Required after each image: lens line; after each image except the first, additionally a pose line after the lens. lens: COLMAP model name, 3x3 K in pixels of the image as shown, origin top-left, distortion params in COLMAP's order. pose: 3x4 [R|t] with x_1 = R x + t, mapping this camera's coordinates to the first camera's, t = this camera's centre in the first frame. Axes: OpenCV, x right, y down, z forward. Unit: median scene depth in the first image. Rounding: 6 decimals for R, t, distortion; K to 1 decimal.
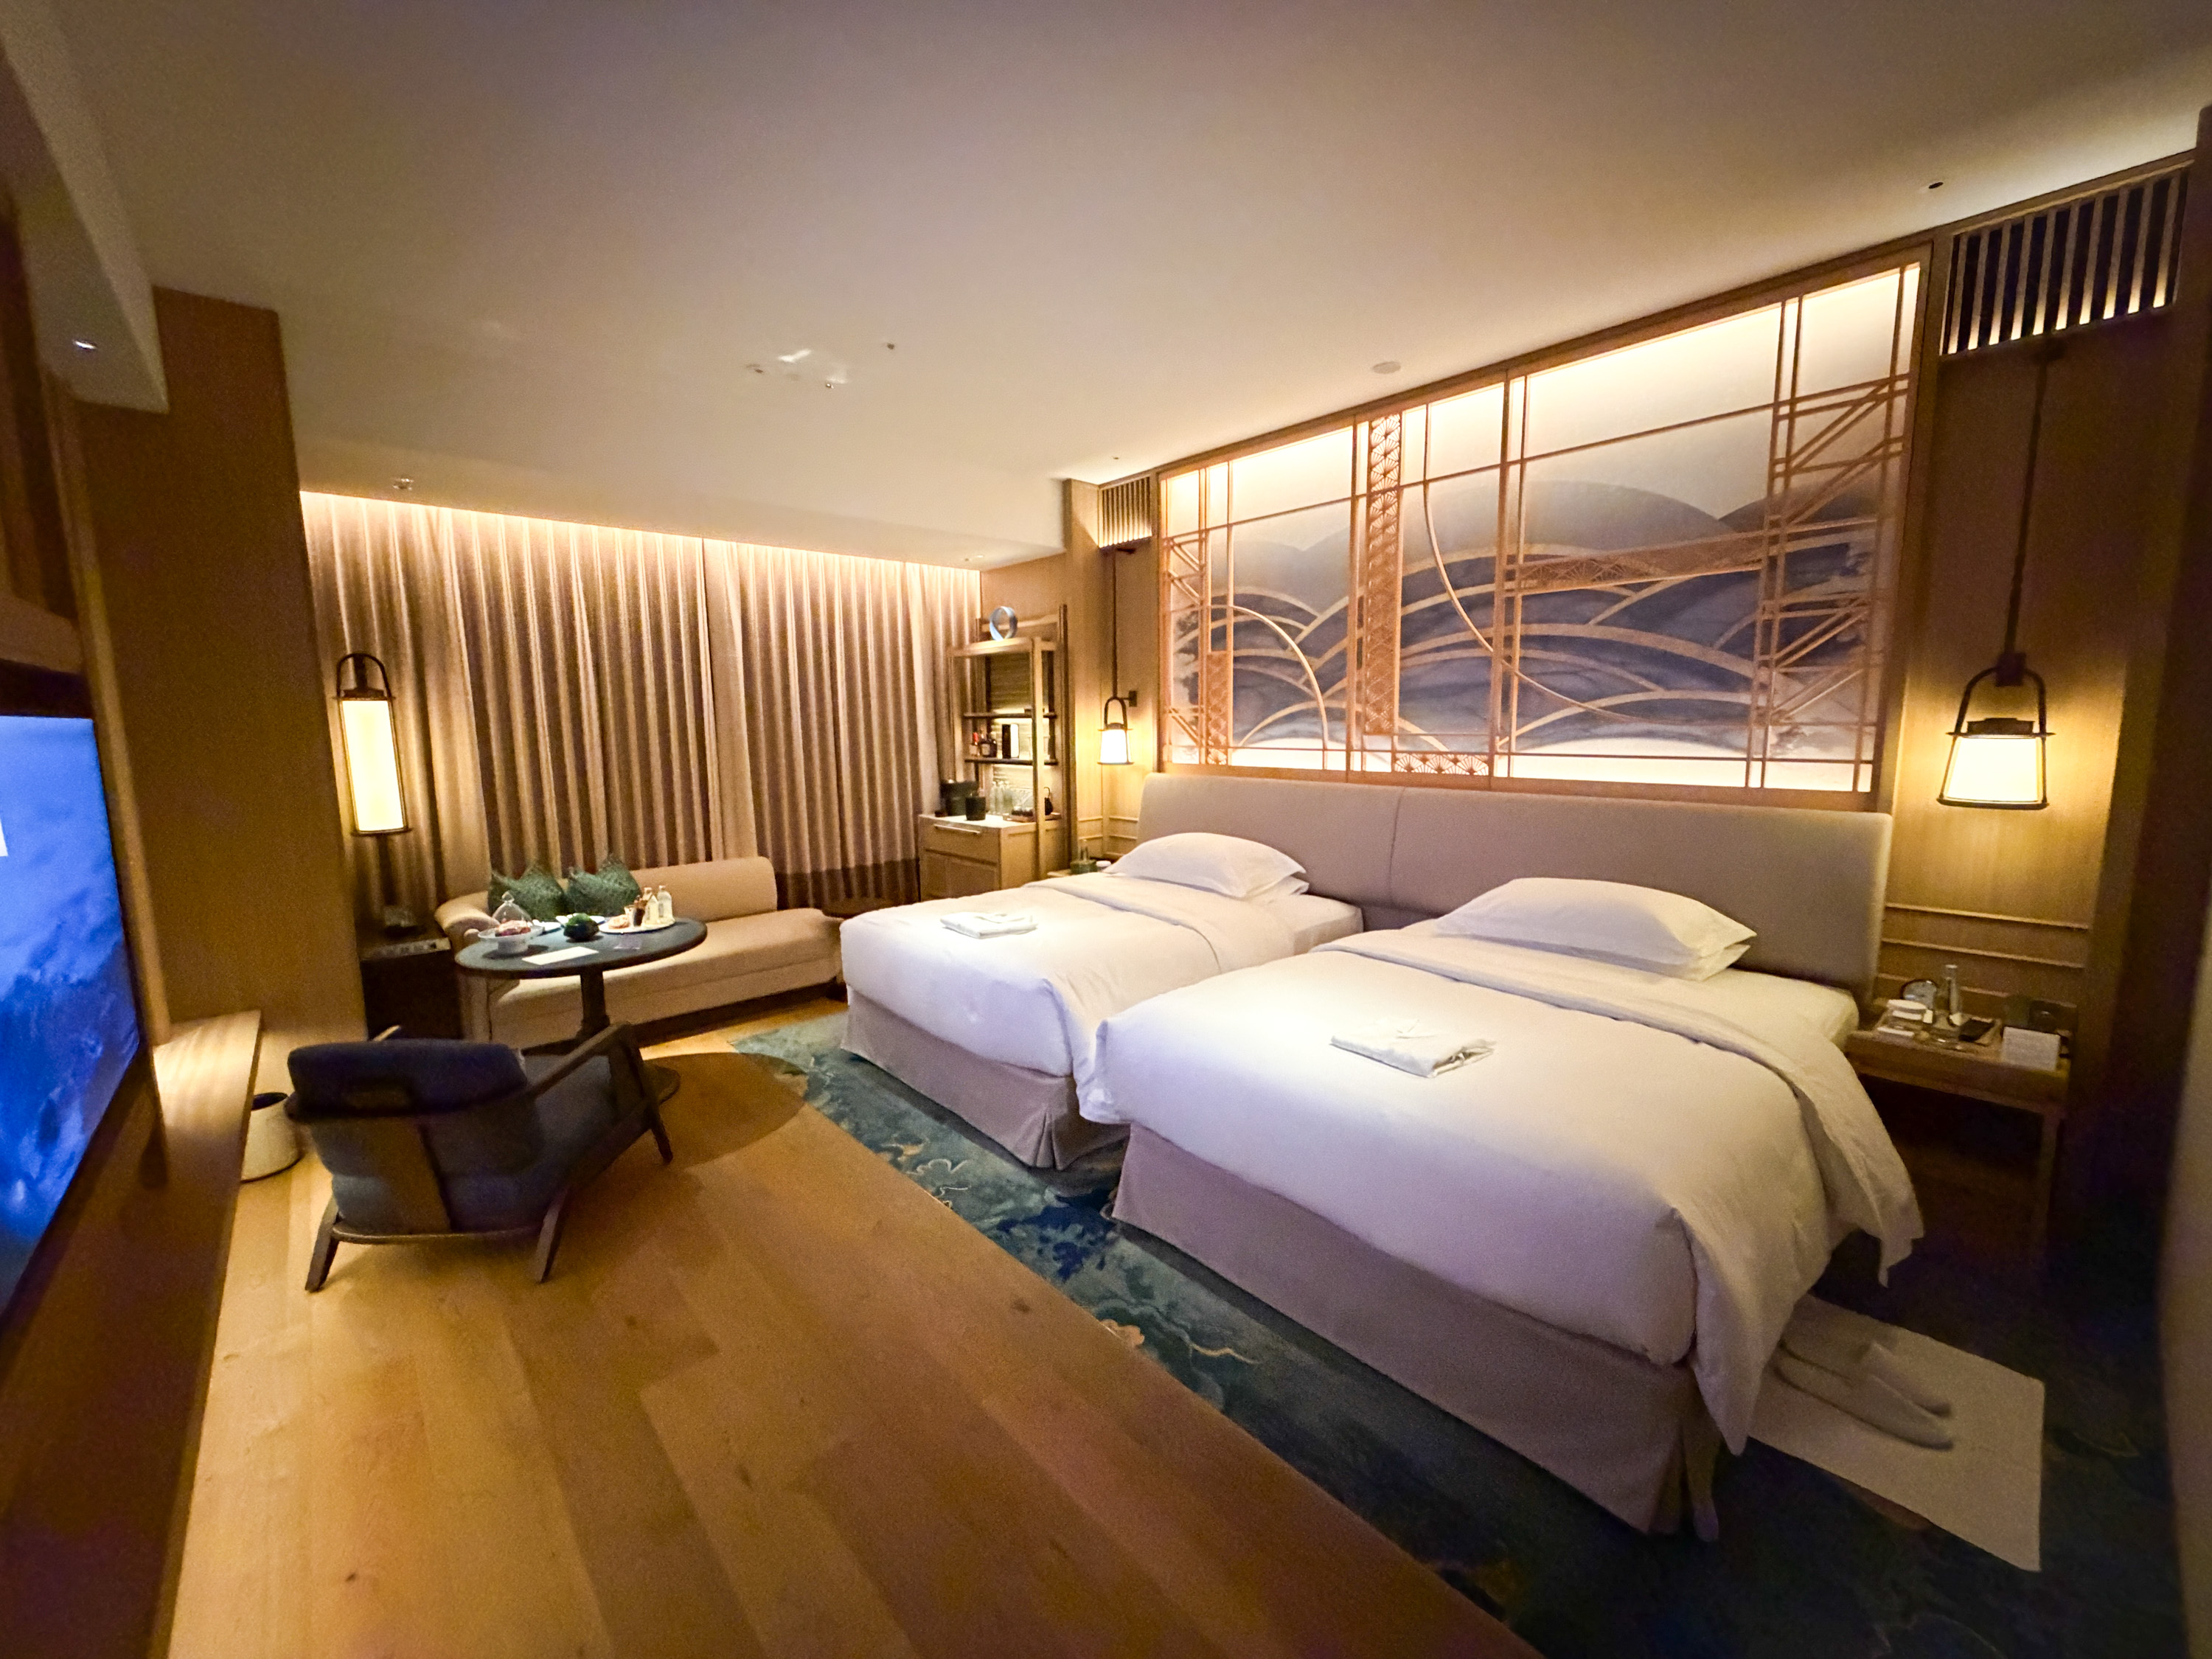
lens RADIAL K [[884.7, 0, 1106.0], [0, 884.7, 829.5], [0, 0, 1]] dist [0.001002, 0.000237]
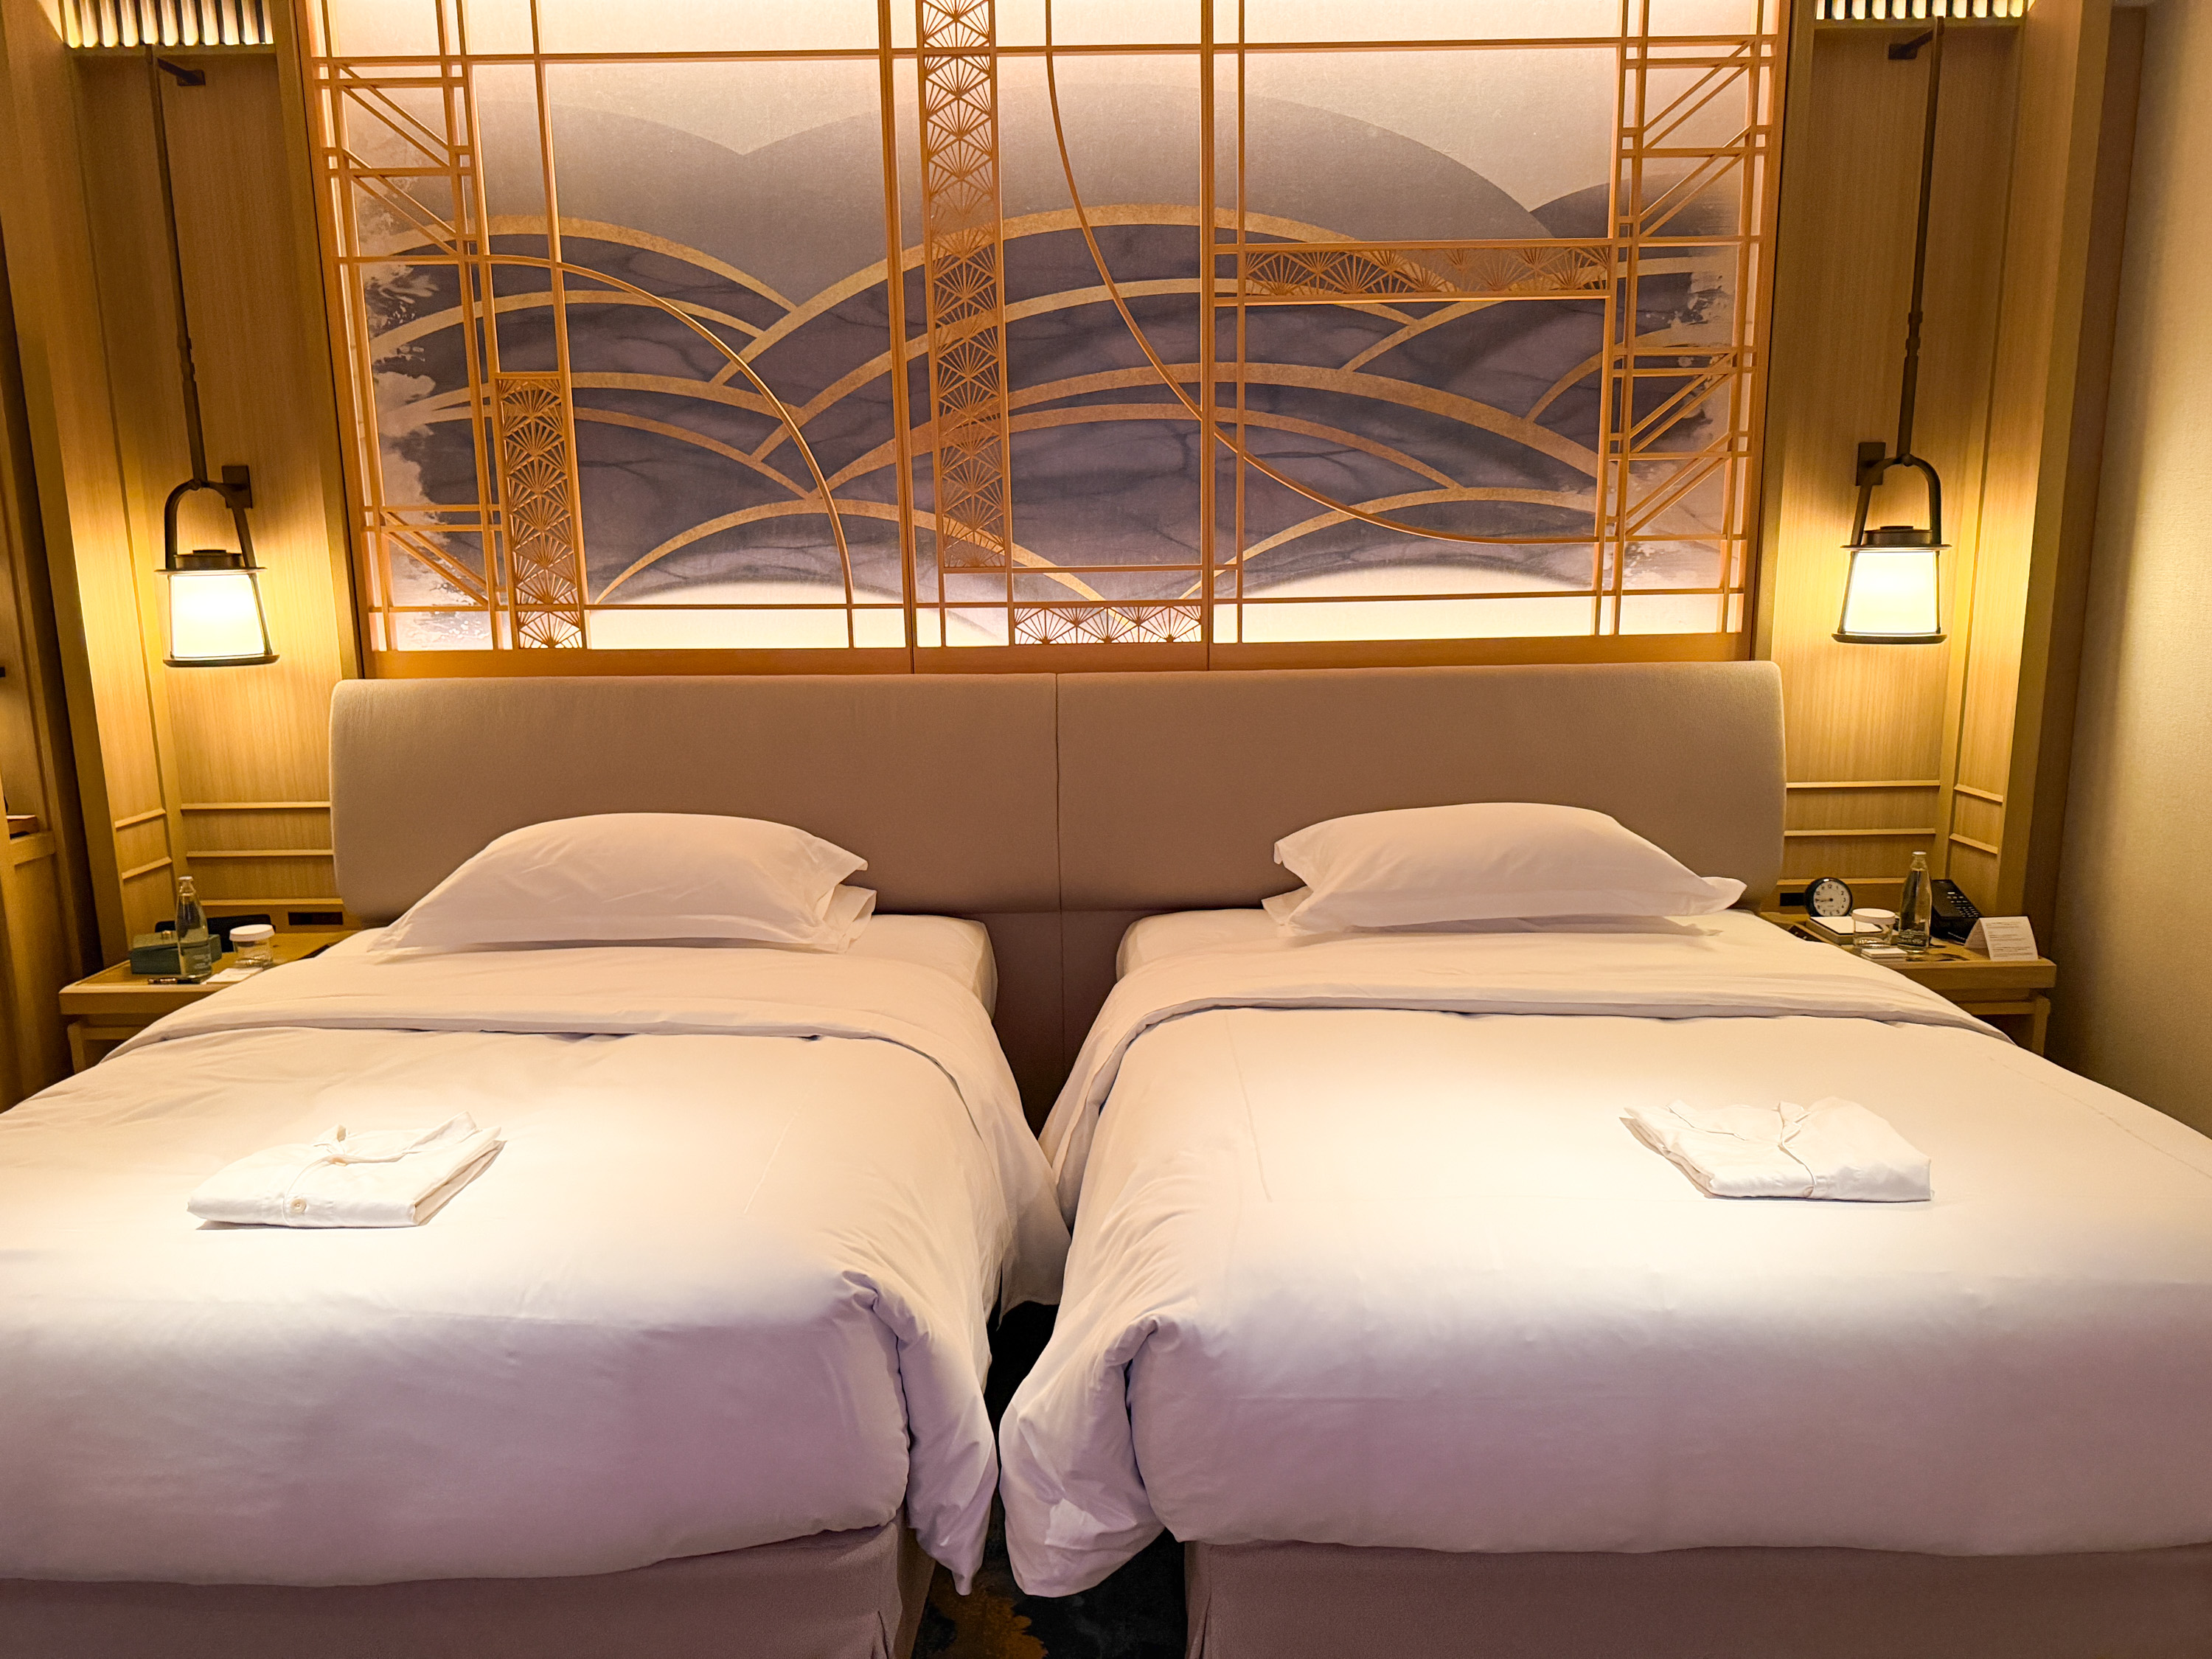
lens RADIAL K [[1586.7, 0, 1106.0], [0, 1586.7, 829.5], [0, 0, 1]] dist [0.087407, -0.123712]
pose [[0.661128, -0.129608, 0.738994, -0.350486], [0.101783, 0.991354, 0.082809, -0.034017], [-0.743337, 0.020470, 0.668603, 0.399045]]
